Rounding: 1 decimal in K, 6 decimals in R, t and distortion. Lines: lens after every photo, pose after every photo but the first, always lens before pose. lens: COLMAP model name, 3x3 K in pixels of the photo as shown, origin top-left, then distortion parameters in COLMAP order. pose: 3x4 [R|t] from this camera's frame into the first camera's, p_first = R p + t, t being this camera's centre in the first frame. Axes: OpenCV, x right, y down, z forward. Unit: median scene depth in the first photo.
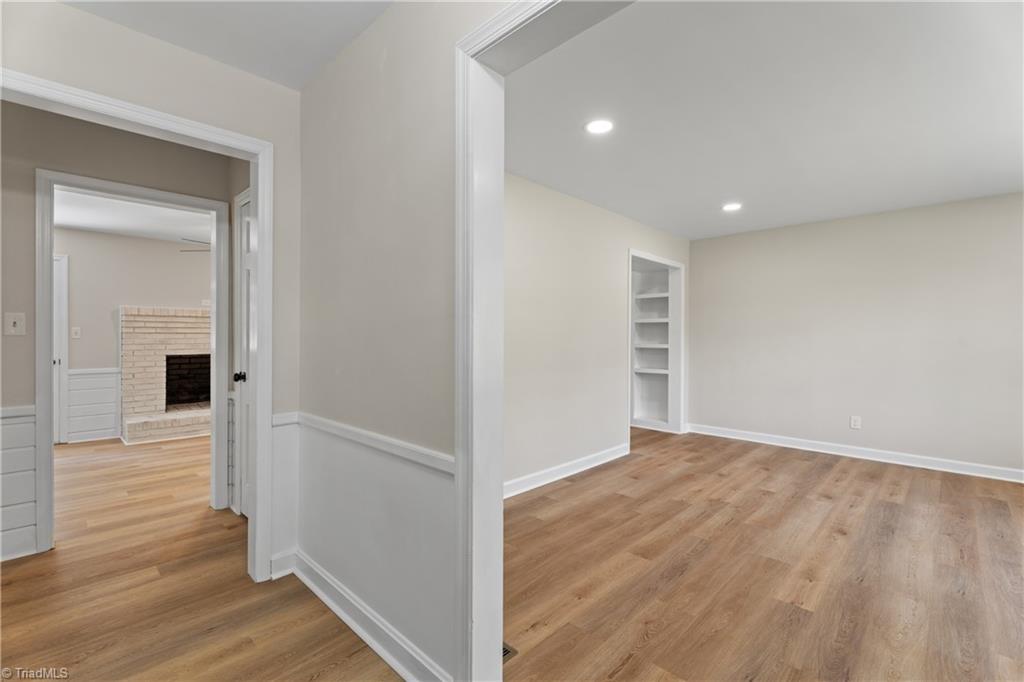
lens RADIAL K [[455.1, 0, 510.4], [0, 455.1, 343.1], [0, 0, 1]] dist [0.006197, -0.000095]
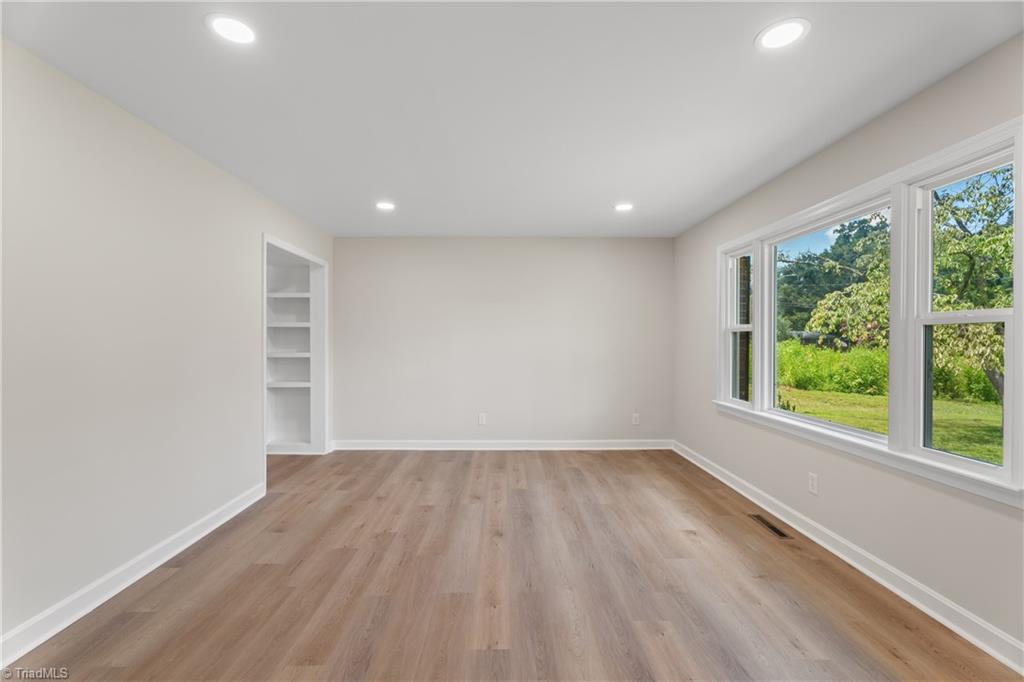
lens RADIAL K [[455.1, 0, 510.4], [0, 455.1, 343.1], [0, 0, 1]] dist [0.006197, -0.000095]
pose [[0.707826, -0.008179, 0.706340, 0.009817], [0.011476, 0.999934, 0.000079, -0.020302], [-0.706294, 0.008050, 0.707873, 0.211345]]
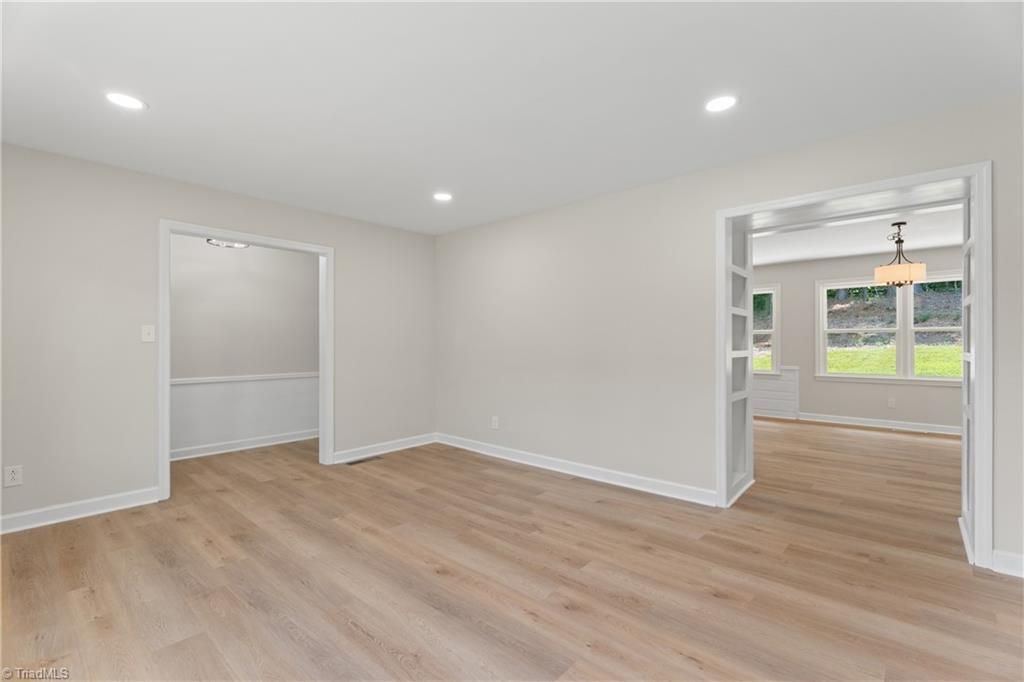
lens RADIAL K [[455.1, 0, 510.4], [0, 455.1, 343.1], [0, 0, 1]] dist [0.006197, -0.000095]
pose [[0.033658, -0.006009, -0.999415, 1.376202], [-0.011620, 0.999912, -0.006403, 0.000688], [0.999366, 0.011828, 0.033585, 0.961135]]
